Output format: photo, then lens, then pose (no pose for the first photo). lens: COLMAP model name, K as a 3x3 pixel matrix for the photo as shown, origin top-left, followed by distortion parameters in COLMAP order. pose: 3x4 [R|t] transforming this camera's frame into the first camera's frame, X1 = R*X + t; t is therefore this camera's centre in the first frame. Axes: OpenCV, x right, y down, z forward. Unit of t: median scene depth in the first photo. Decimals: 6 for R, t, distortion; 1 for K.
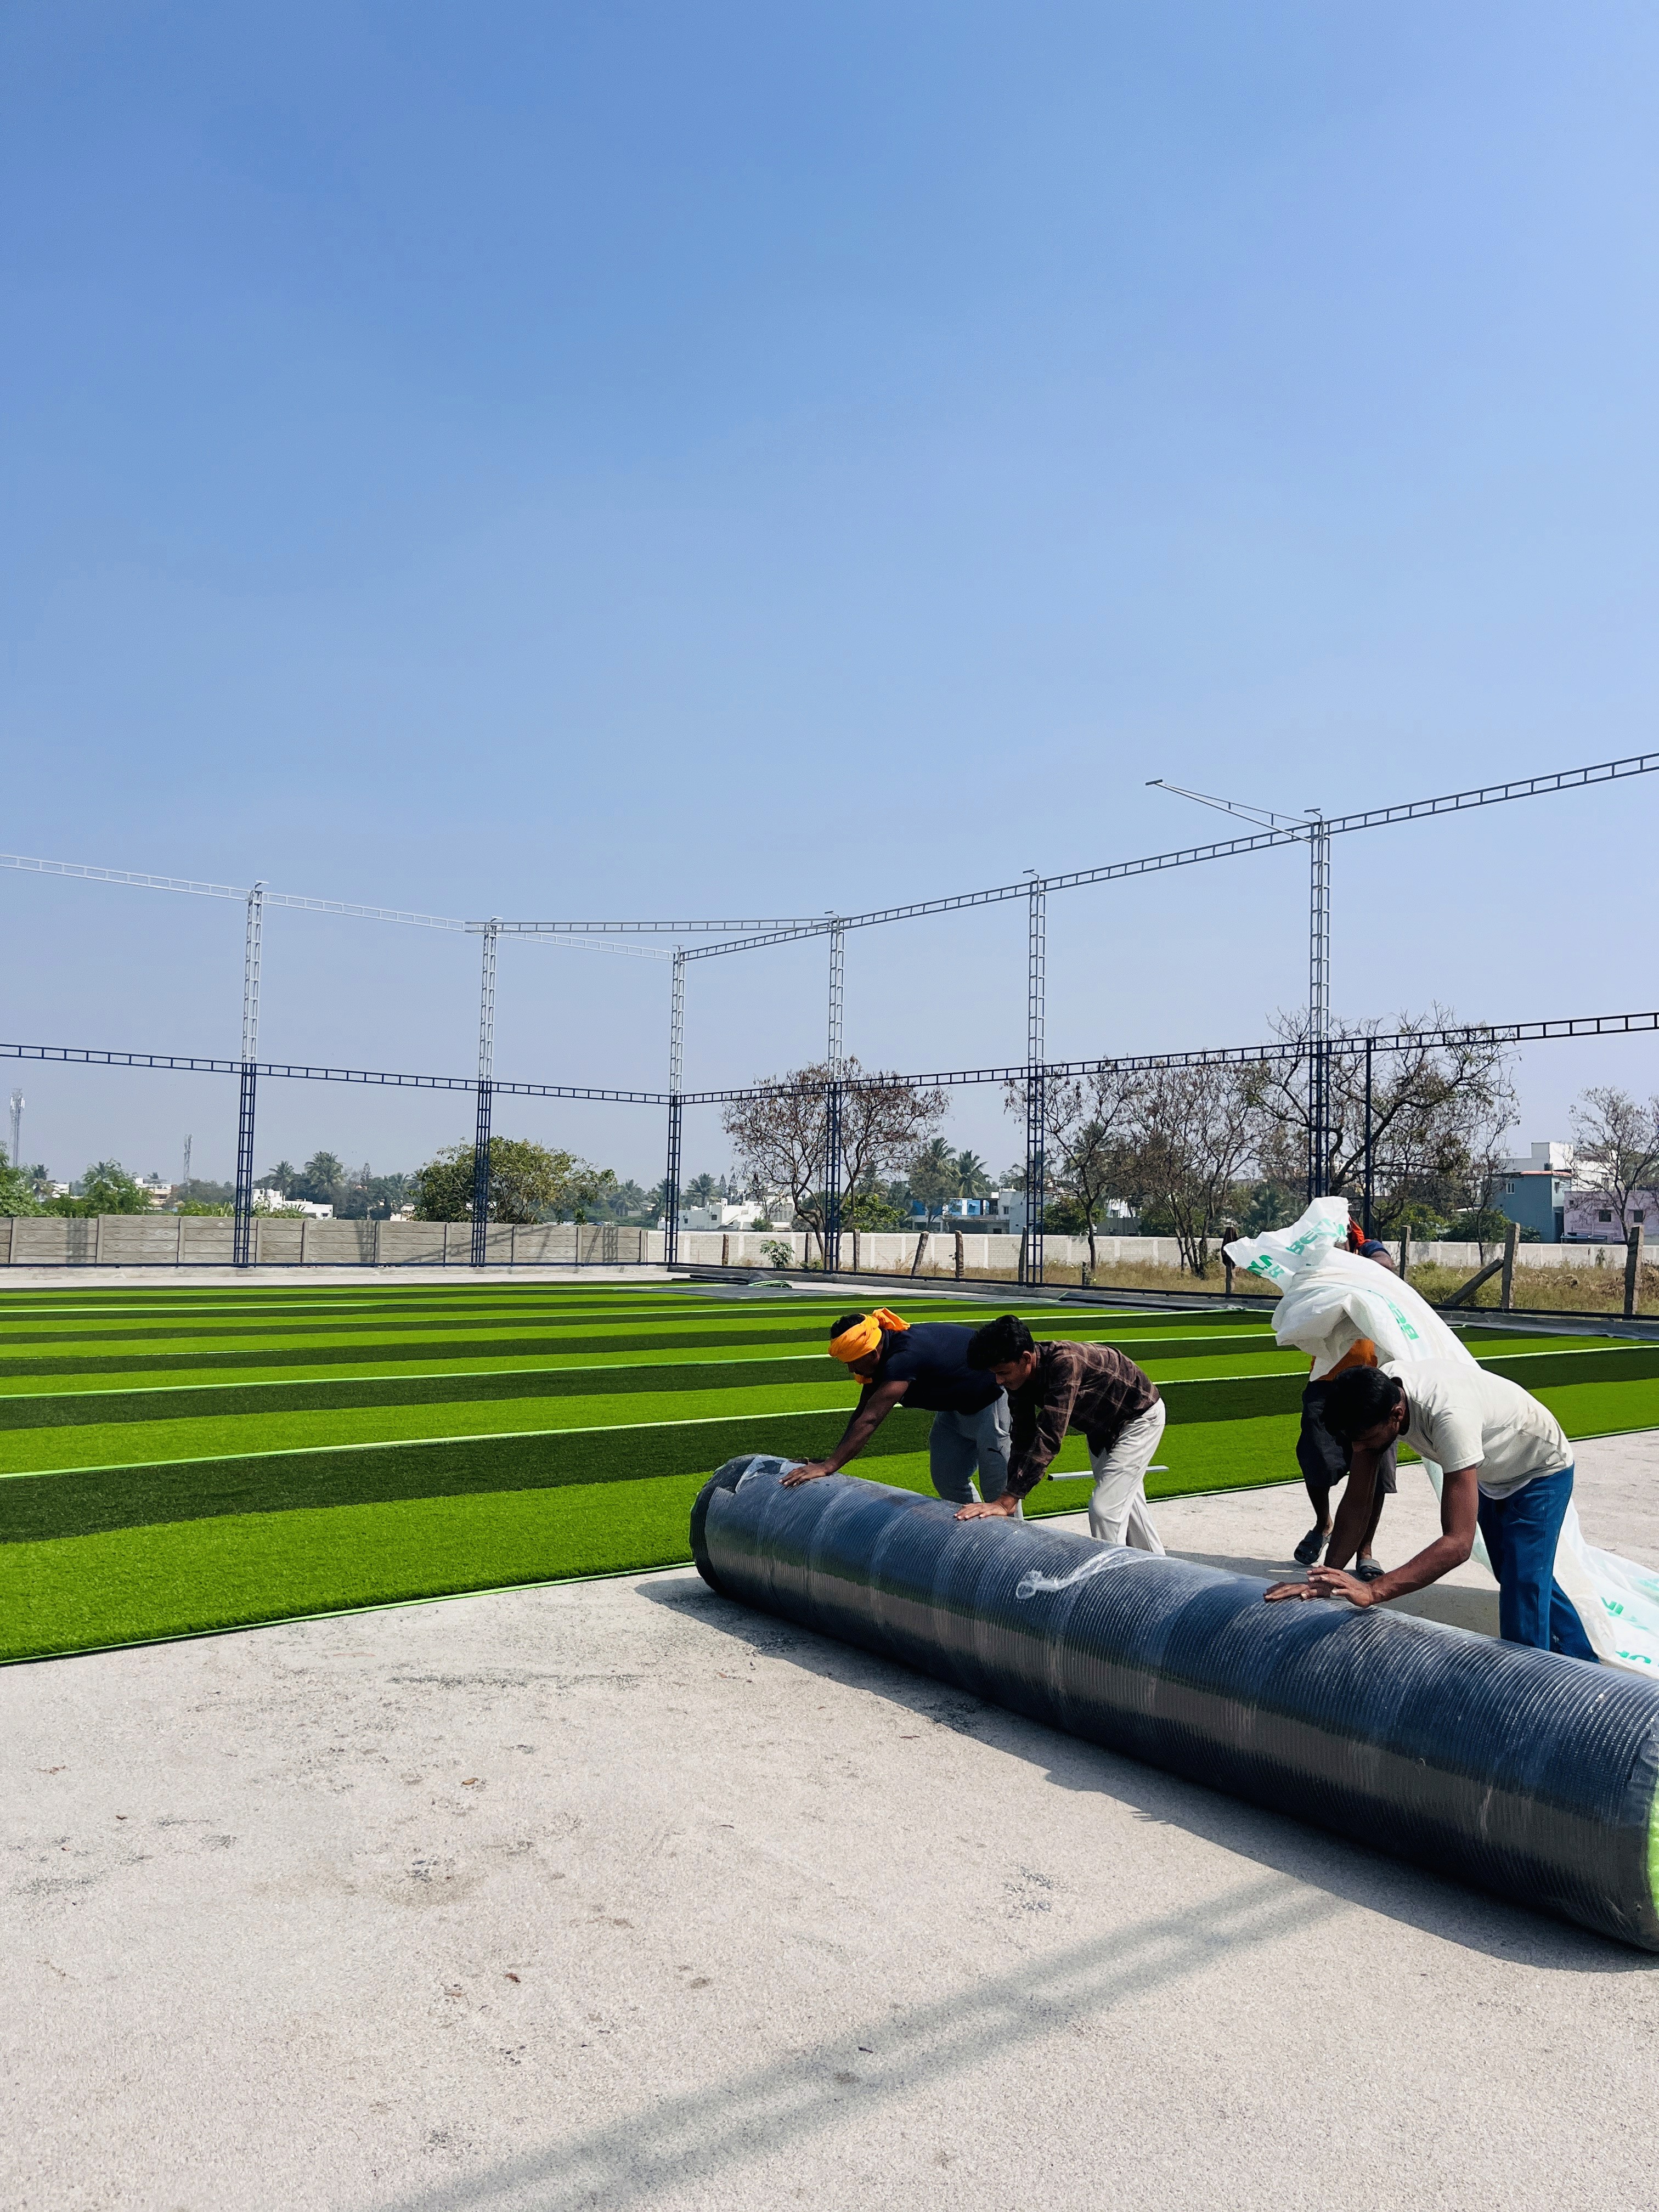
lens RADIAL K [[1654.4, 0, 829.5], [0, 1654.4, 1106.0], [0, 0, 1]] dist [0.058824, -0.000810]
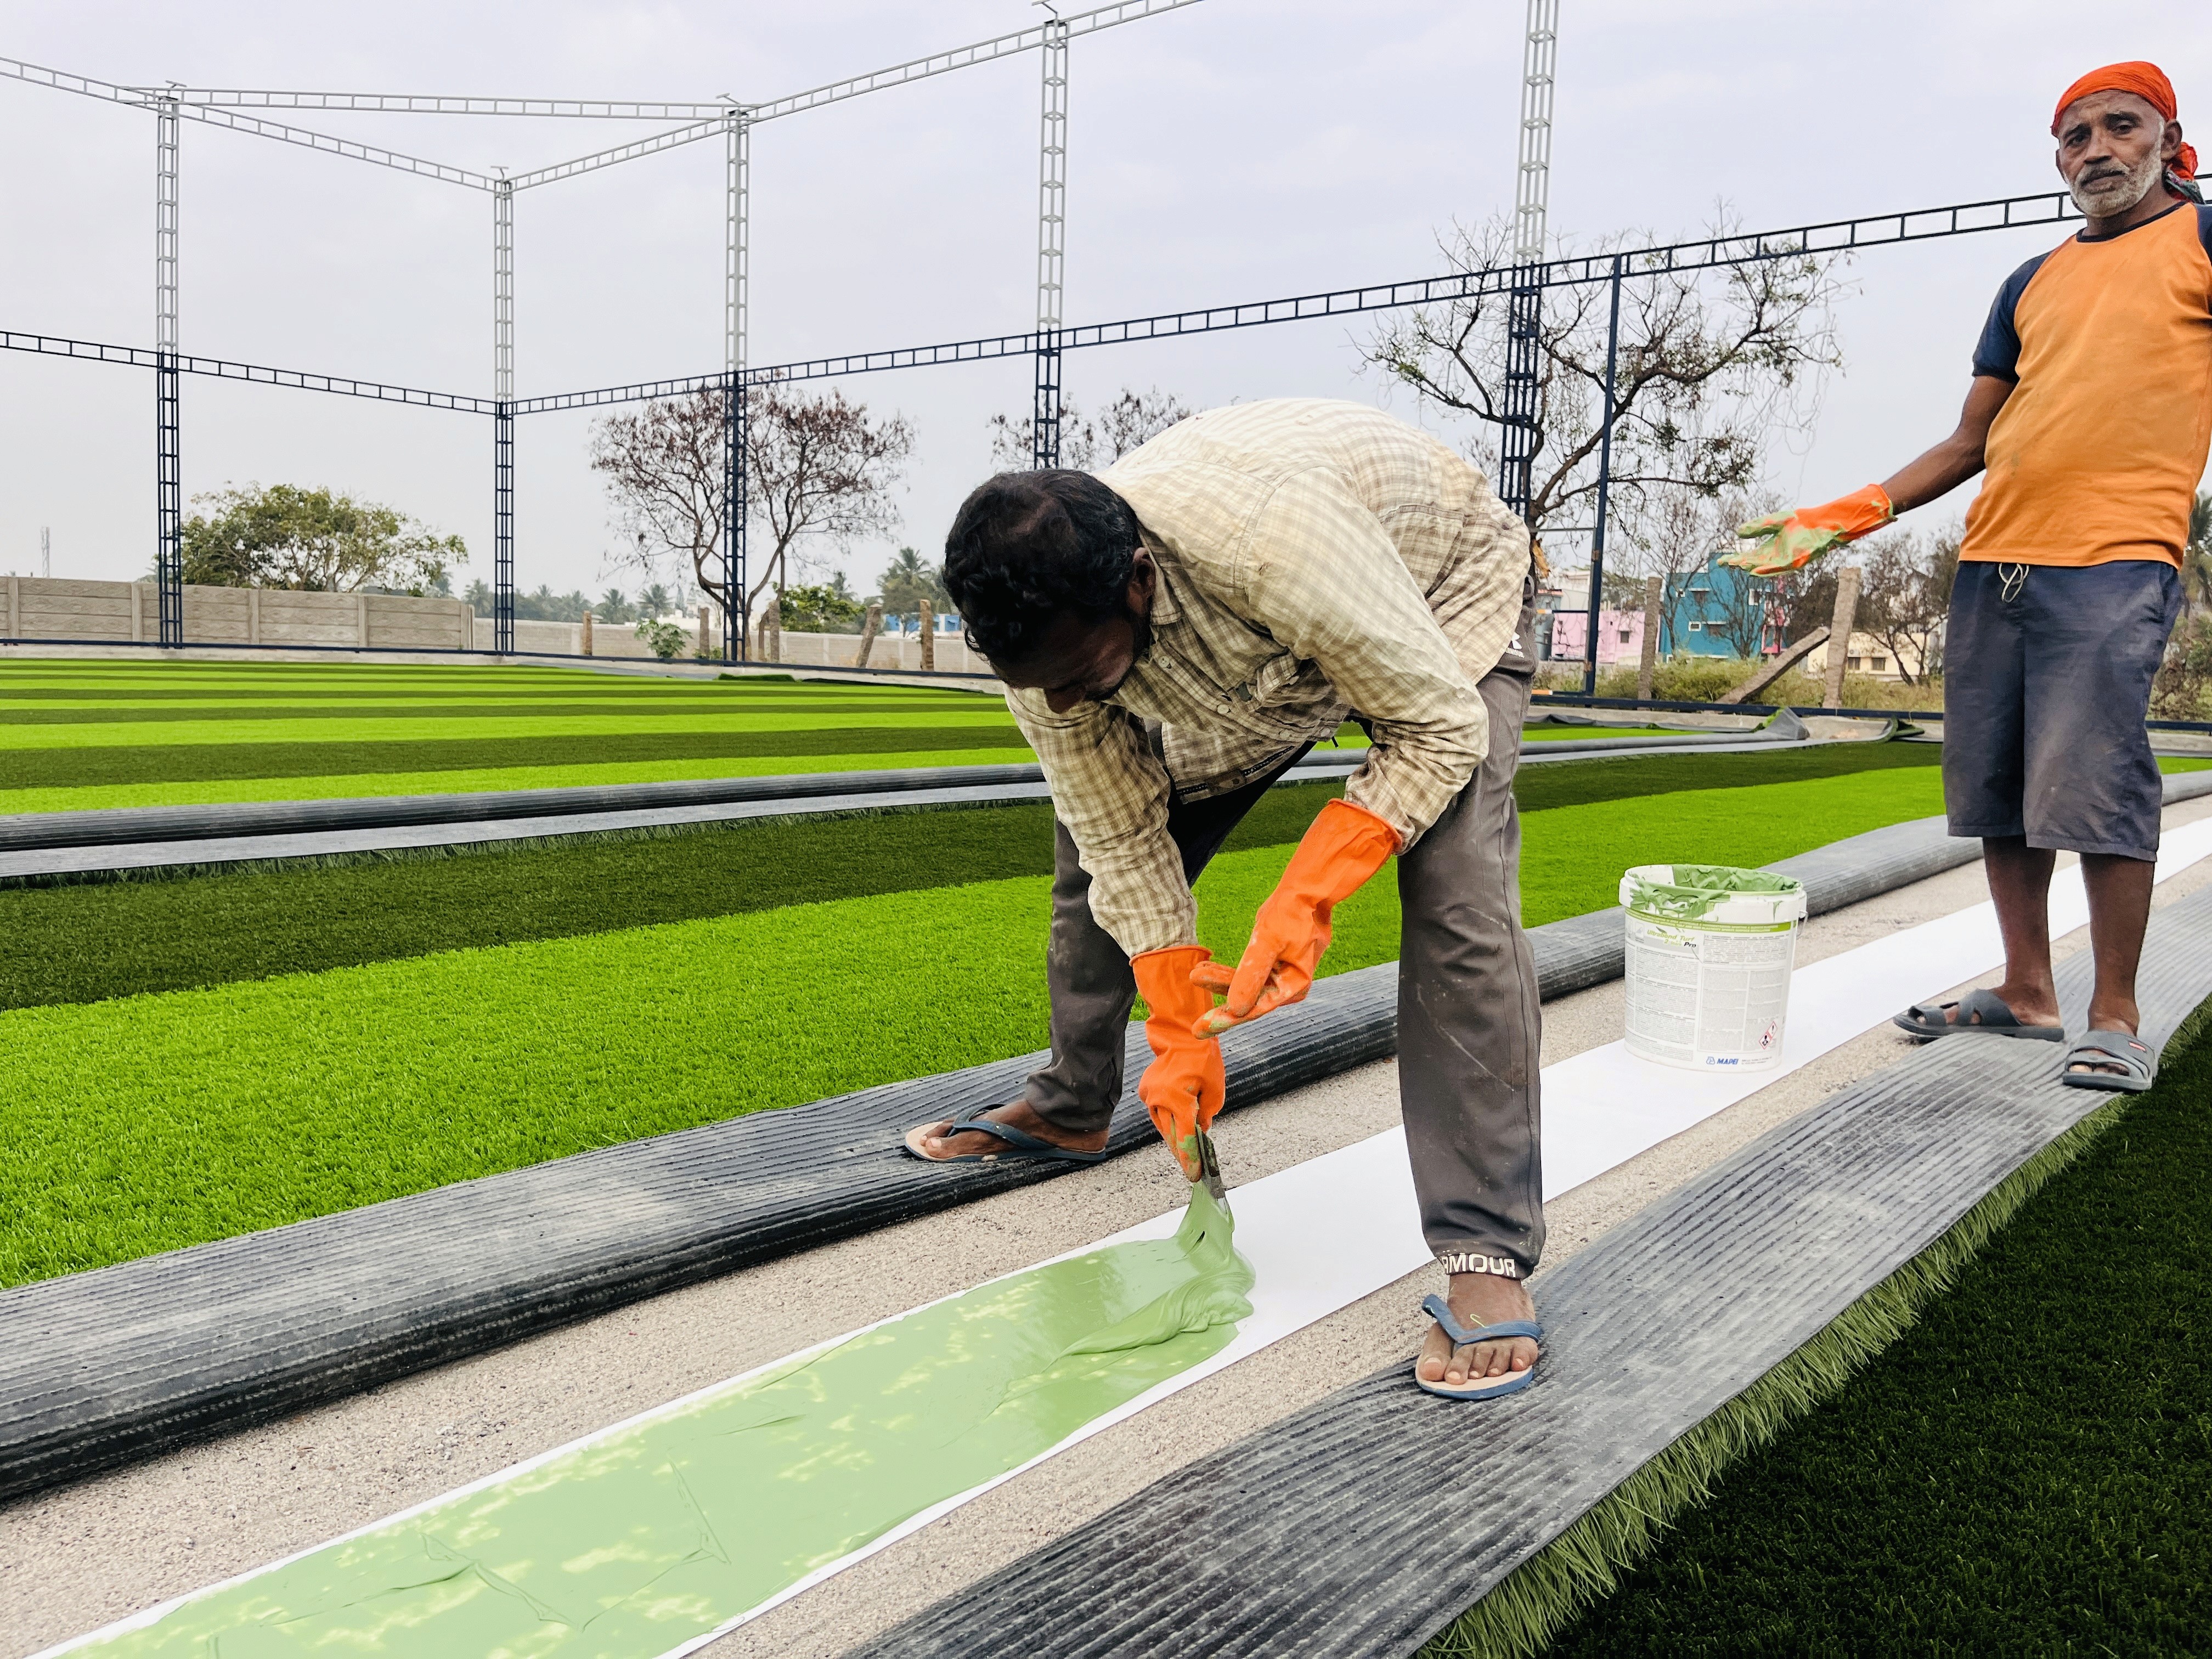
lens RADIAL K [[1654.4, 0, 1106.0], [0, 1654.4, 829.5], [0, 0, 1]] dist [0.058824, -0.000810]
pose [[0.983756, -0.006697, 0.179383, 0.023179], [-0.025470, 0.983986, 0.176417, 0.036540], [-0.177692, -0.178121, 0.967832, 0.258431]]
